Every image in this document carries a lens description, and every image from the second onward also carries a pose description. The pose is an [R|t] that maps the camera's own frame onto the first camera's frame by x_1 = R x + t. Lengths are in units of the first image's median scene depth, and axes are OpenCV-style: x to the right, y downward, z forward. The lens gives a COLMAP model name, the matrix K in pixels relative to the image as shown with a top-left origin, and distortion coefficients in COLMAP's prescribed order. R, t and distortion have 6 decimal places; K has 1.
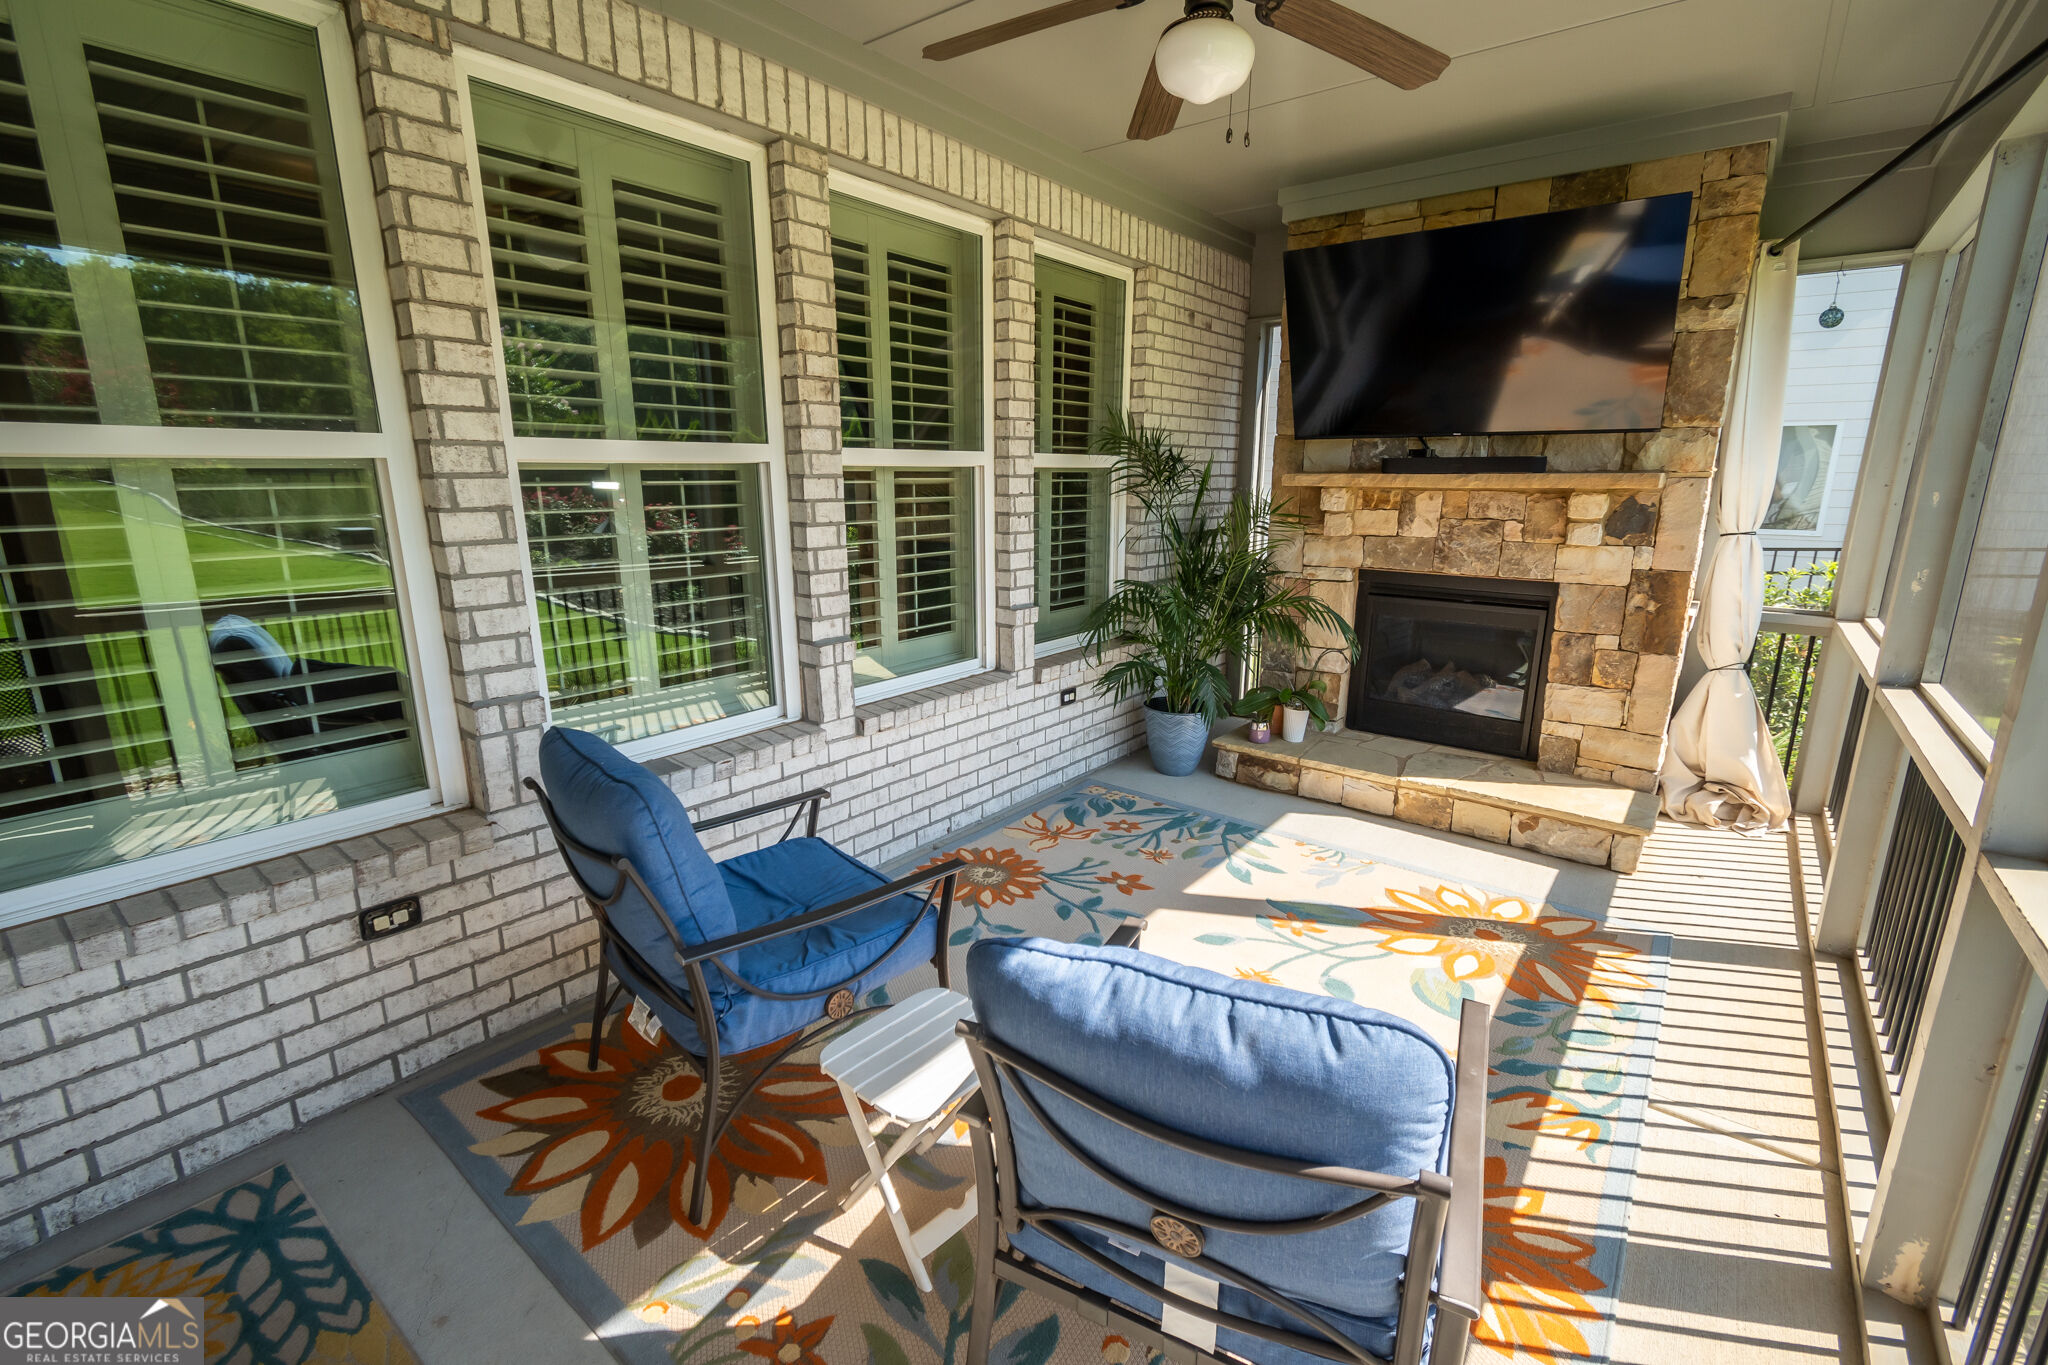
lens RADIAL K [[909.2, 0, 1022.0], [0, 909.2, 685.6], [0, 0, 1]] dist [0.008169, -0.003496]
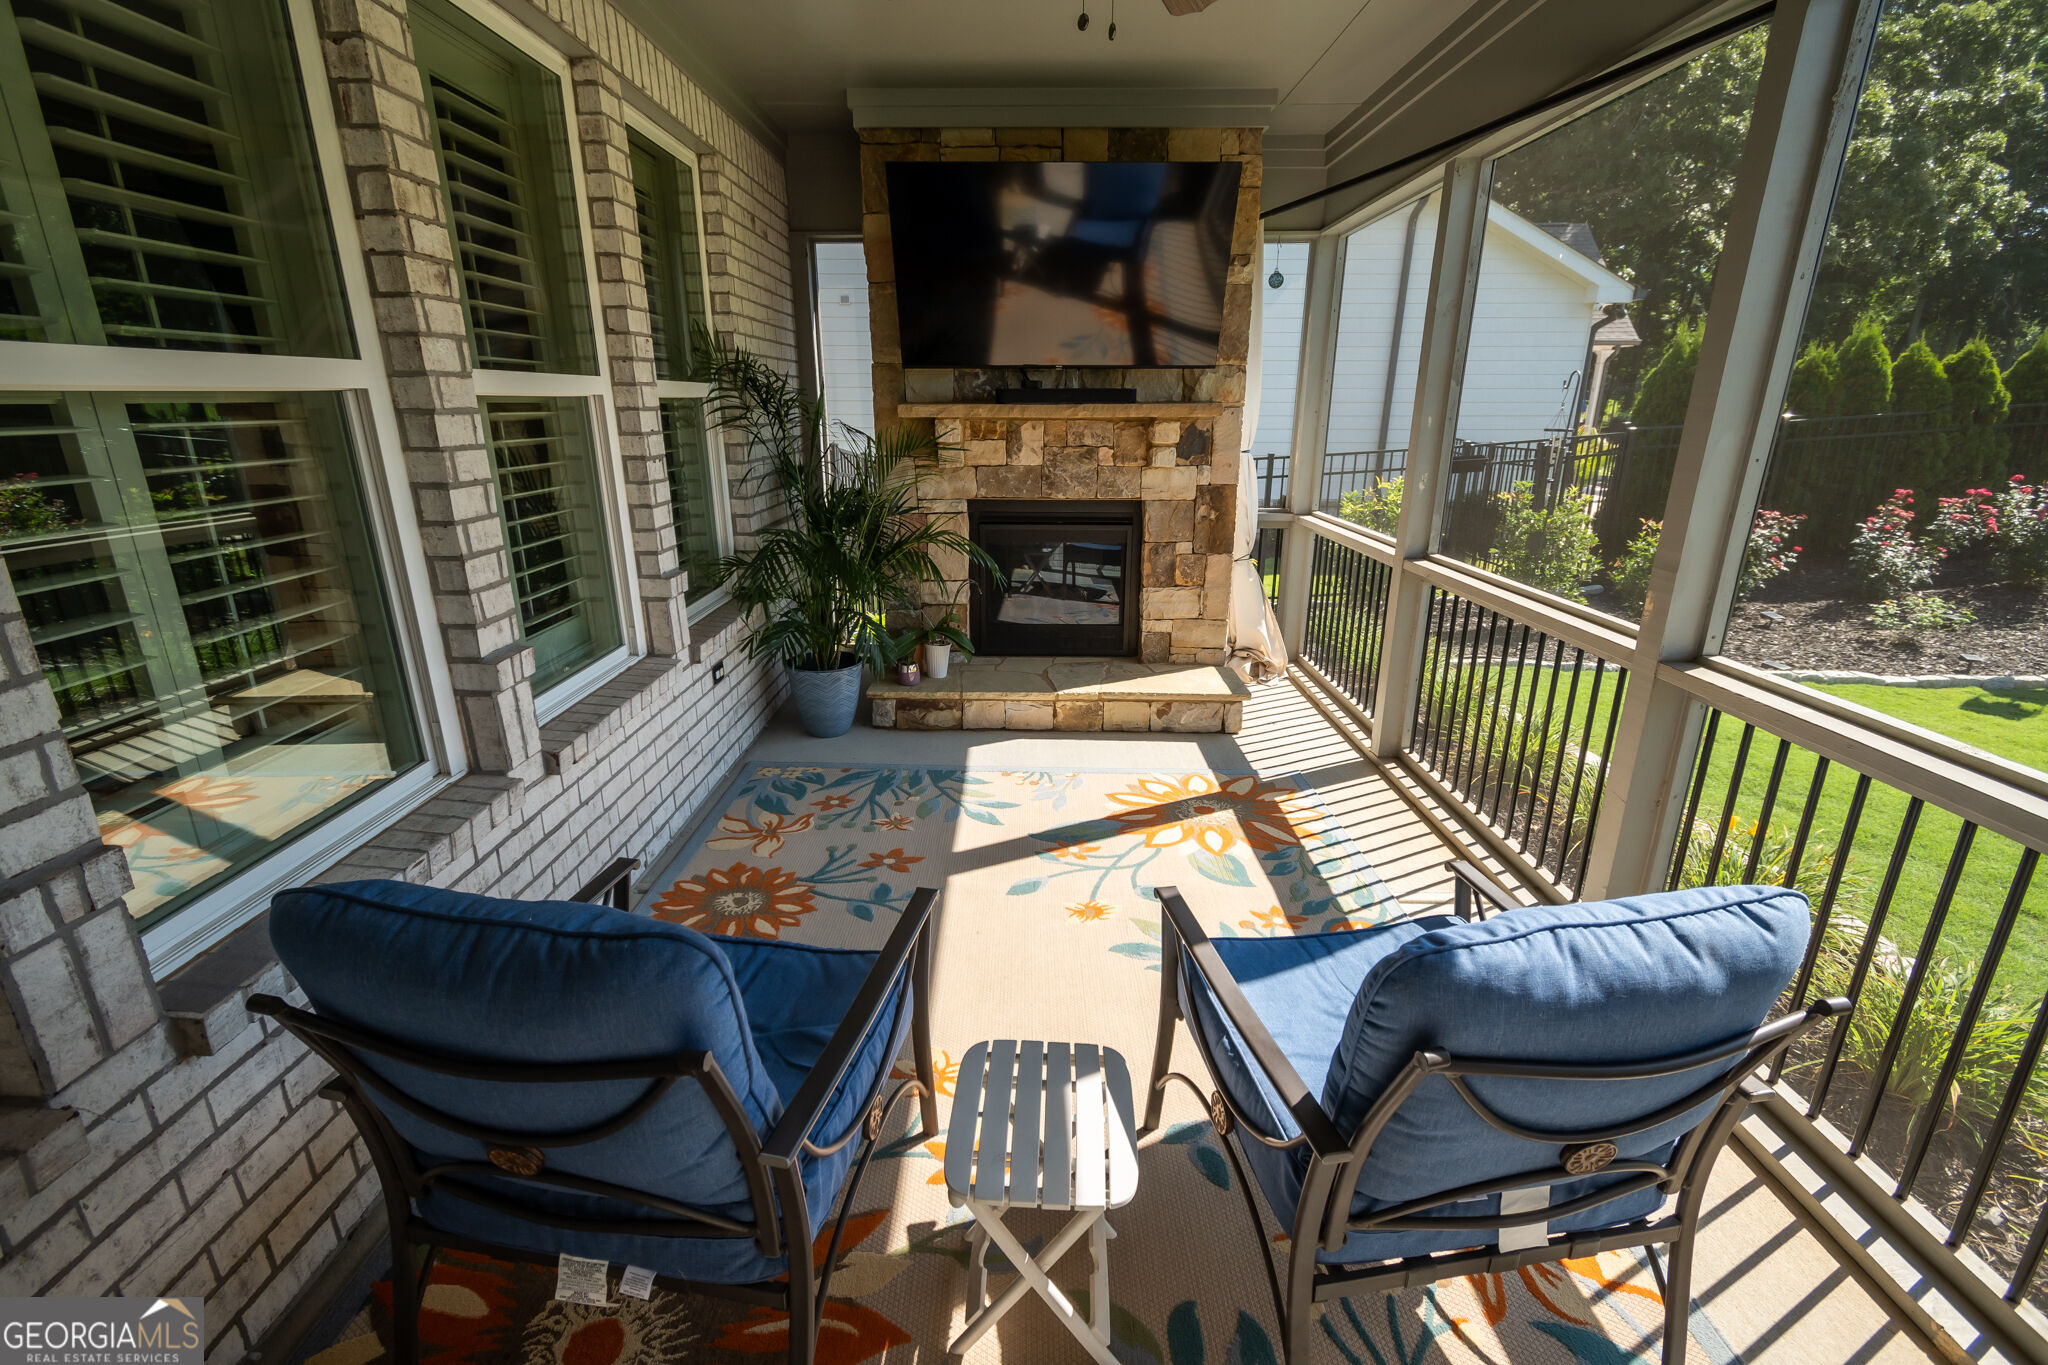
lens RADIAL K [[909.2, 0, 1026.7], [0, 909.2, 687.0], [0, 0, 1]] dist [0.008169, -0.003496]
pose [[0.789093, -0.185825, 0.585492, -0.254897], [0.141819, 0.982507, 0.120694, -0.041995], [-0.597679, -0.012205, 0.801643, 0.167721]]
